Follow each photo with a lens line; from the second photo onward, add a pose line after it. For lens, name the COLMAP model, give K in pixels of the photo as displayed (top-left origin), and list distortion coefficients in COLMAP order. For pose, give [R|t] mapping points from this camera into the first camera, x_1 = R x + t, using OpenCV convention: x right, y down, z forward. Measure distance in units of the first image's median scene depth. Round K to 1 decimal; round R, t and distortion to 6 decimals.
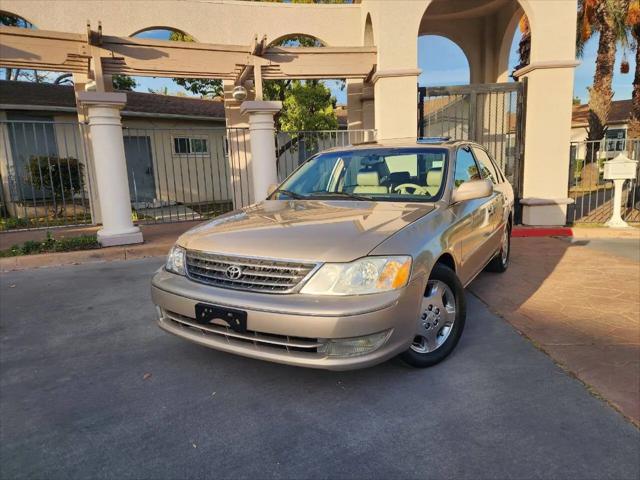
lens RADIAL K [[427.5, 0, 320.5], [0, 427.5, 242.9], [0, 0, 1]] dist [0.071022, -0.061919]
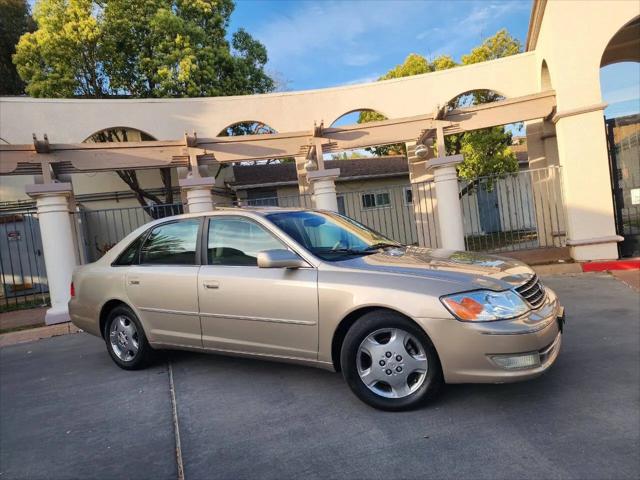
lens RADIAL K [[427.5, 0, 321.9], [0, 427.5, 244.6], [0, 0, 1]] dist [0.071022, -0.061919]
pose [[0.922622, -0.064361, -0.380298, -0.015306], [0.025098, 0.993908, -0.107316, 0.021134], [0.384888, 0.089468, 0.918617, -0.160988]]
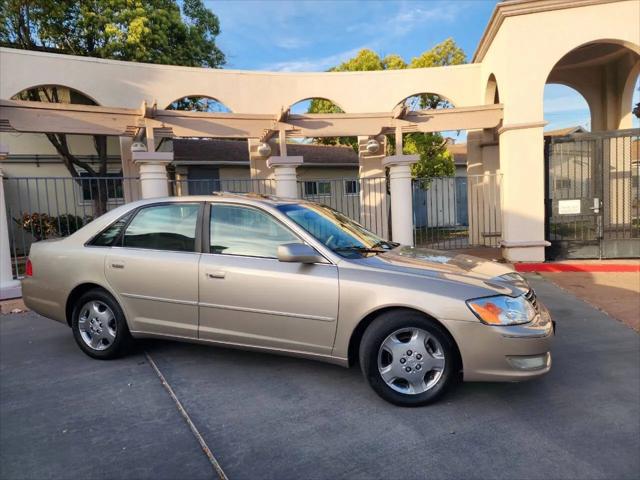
lens RADIAL K [[427.5, 0, 318.2], [0, 427.5, 236.6], [0, 0, 1]] dist [0.071022, -0.061919]
pose [[0.978075, 0.003786, -0.208219, -0.109368], [-0.022315, 0.995983, -0.086715, 0.008588], [0.207055, 0.089460, 0.974231, -0.192276]]
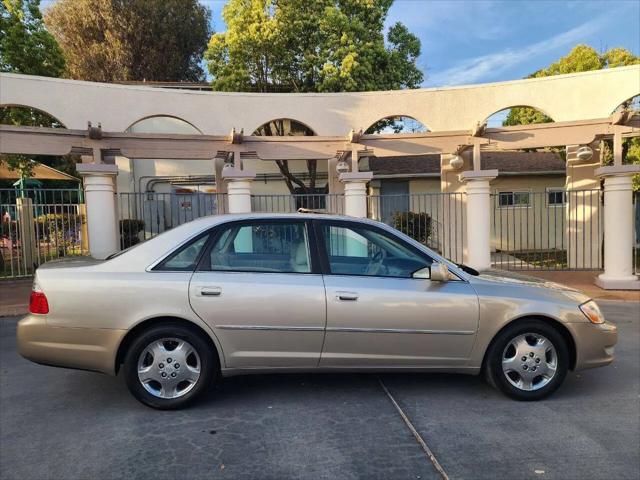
lens RADIAL K [[427.5, 0, 317.8], [0, 427.5, 242.5], [0, 0, 1]] dist [0.071022, -0.061919]
pose [[0.804332, 0.043672, -0.592574, -0.087328], [-0.101343, 0.992765, -0.064392, 0.008864], [0.585474, 0.111846, 0.802938, -0.274078]]
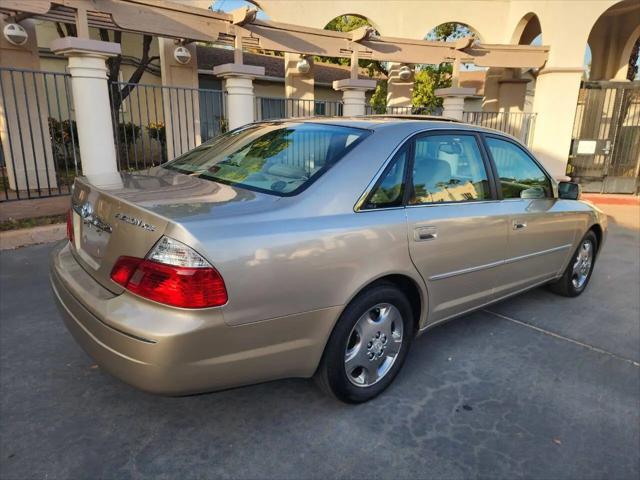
lens RADIAL K [[427.5, 0, 320.5], [0, 427.5, 239.3], [0, 0, 1]] dist [0.071022, -0.061919]
pose [[0.998310, 0.058103, 0.000953, -0.488884], [-0.057942, 0.994042, 0.092325, 0.020317], [0.004417, -0.092224, 0.995728, -0.294646]]
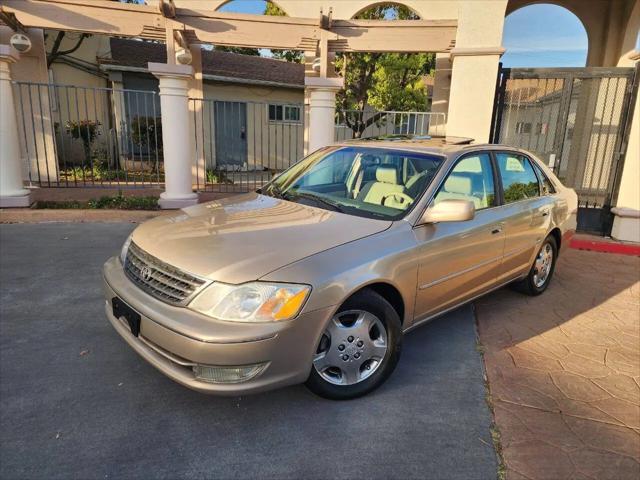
lens RADIAL K [[427.5, 0, 326.4], [0, 427.5, 239.5], [0, 0, 1]] dist [0.071022, -0.061919]
pose [[0.963694, 0.133702, -0.231123, 0.133889], [-0.117807, 0.989701, 0.081320, -0.044439], [0.239615, -0.051140, 0.969520, 0.037221]]
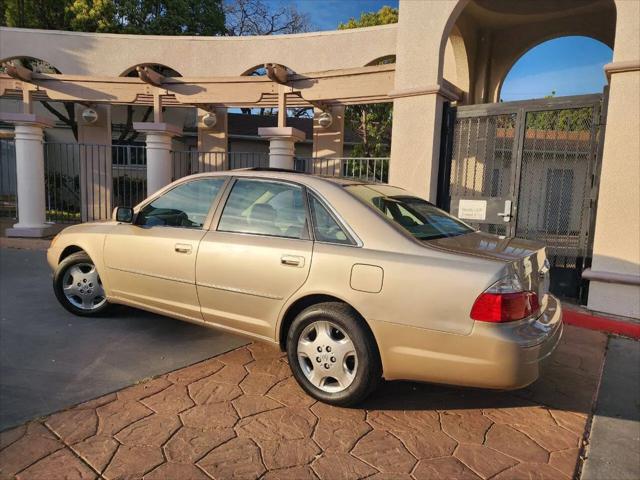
lens RADIAL K [[427.5, 0, 321.9], [0, 427.5, 245.2], [0, 0, 1]] dist [0.071022, -0.061919]
pose [[0.808422, 0.141575, -0.571324, 0.532792], [-0.169512, 0.985519, 0.004354, -0.072485], [0.563667, 0.093326, 0.820713, 0.236270]]
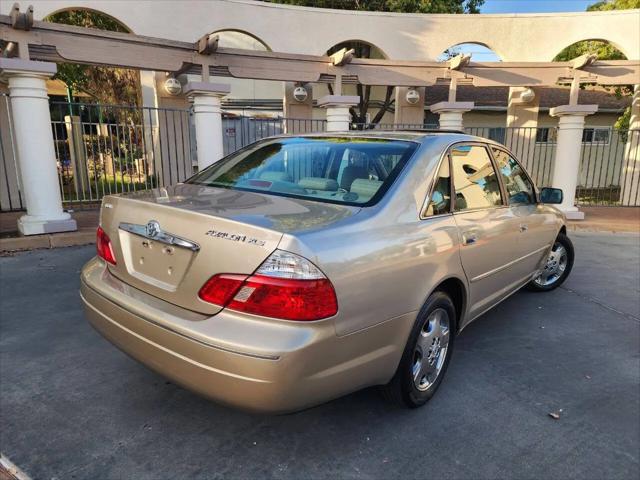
lens RADIAL K [[427.5, 0, 319.3], [0, 427.5, 240.7], [0, 0, 1]] dist [0.071022, -0.061919]
pose [[0.846364, 0.146263, -0.512127, -0.352531], [-0.124533, 0.989245, 0.076720, 0.052060], [0.517841, -0.001156, 0.855476, -0.457736]]
